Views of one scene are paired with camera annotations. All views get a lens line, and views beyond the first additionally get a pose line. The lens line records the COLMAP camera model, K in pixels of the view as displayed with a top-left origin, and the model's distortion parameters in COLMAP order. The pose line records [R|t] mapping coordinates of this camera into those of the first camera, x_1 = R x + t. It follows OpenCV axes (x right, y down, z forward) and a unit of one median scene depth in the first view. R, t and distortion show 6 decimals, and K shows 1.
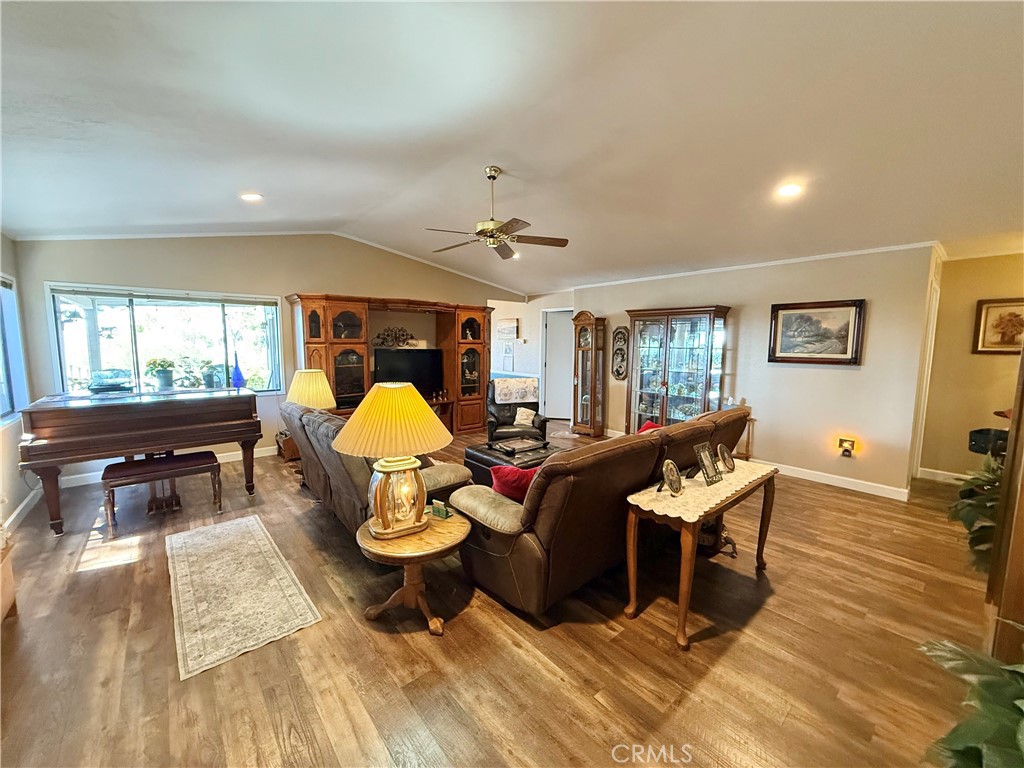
lens RADIAL K [[407.0, 0, 510.1], [0, 407.0, 384.8], [0, 0, 1]] dist [0.001221, 0.000366]
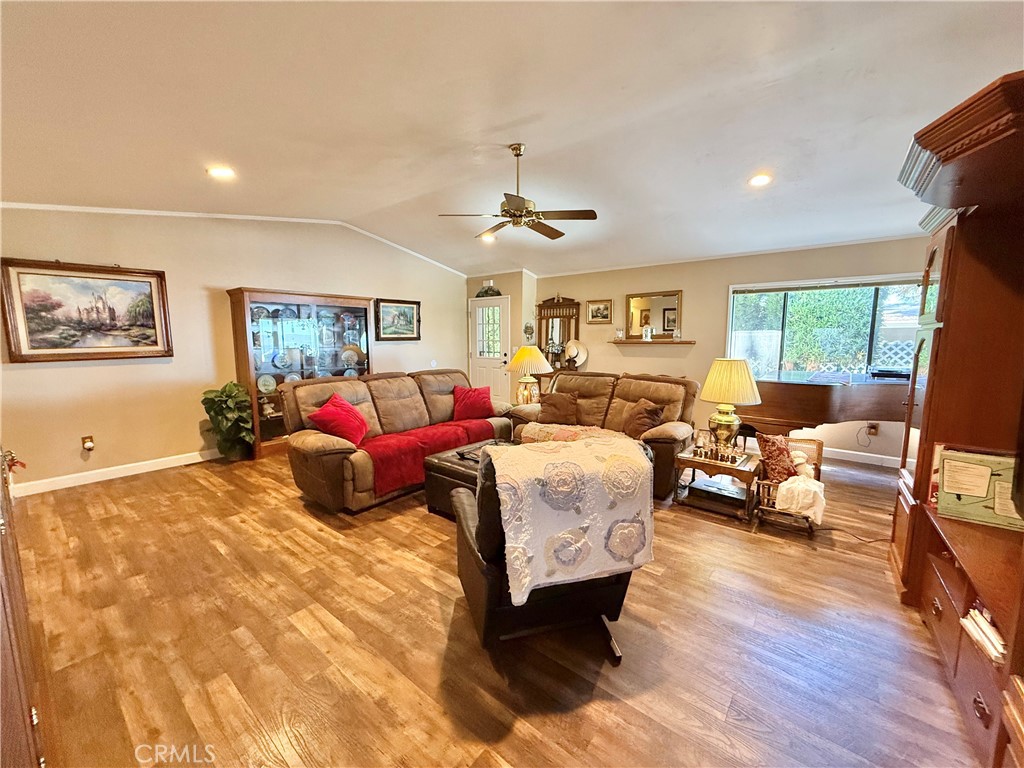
lens RADIAL K [[407.0, 0, 510.1], [0, 407.0, 384.8], [0, 0, 1]] dist [0.001221, 0.000366]
pose [[-0.983428, 0.013877, -0.180766, 0.102764], [-0.026831, 0.974947, 0.220812, -0.119938], [0.179301, 0.222003, -0.958418, 1.311587]]
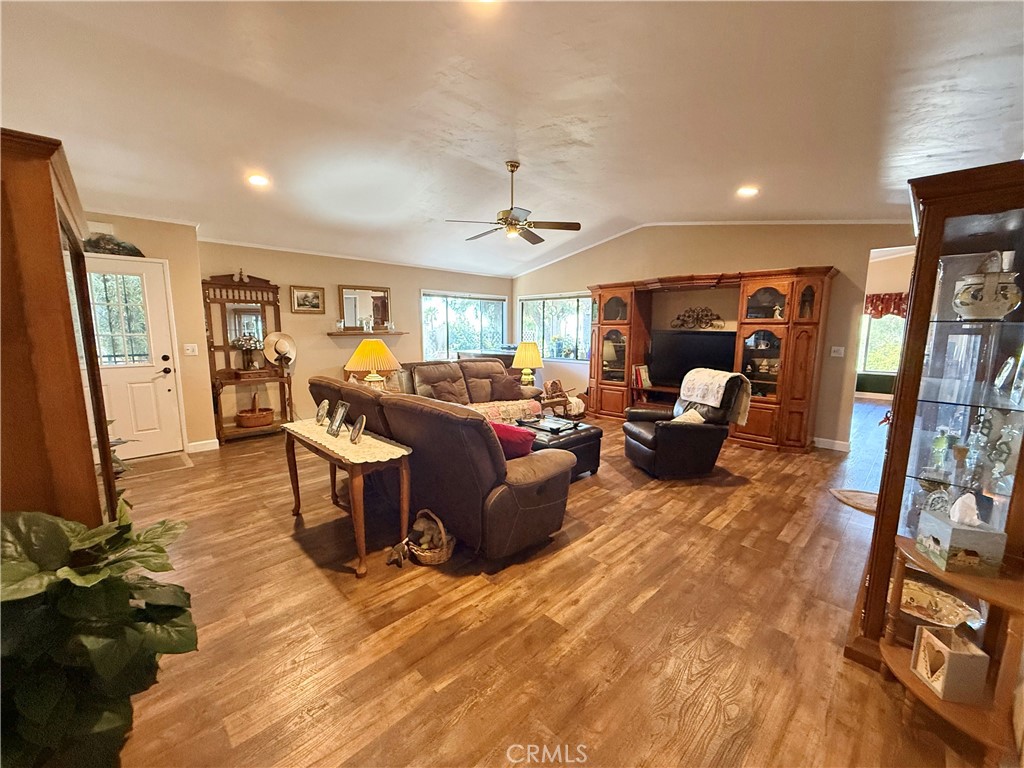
lens RADIAL K [[407.0, 0, 510.1], [0, 407.0, 384.8], [0, 0, 1]] dist [0.001221, 0.000366]
pose [[0.065807, 0.130123, -0.989312, 0.732082], [-0.109536, 0.986411, 0.122455, -0.041188], [0.991802, 0.100307, 0.079166, 0.617868]]
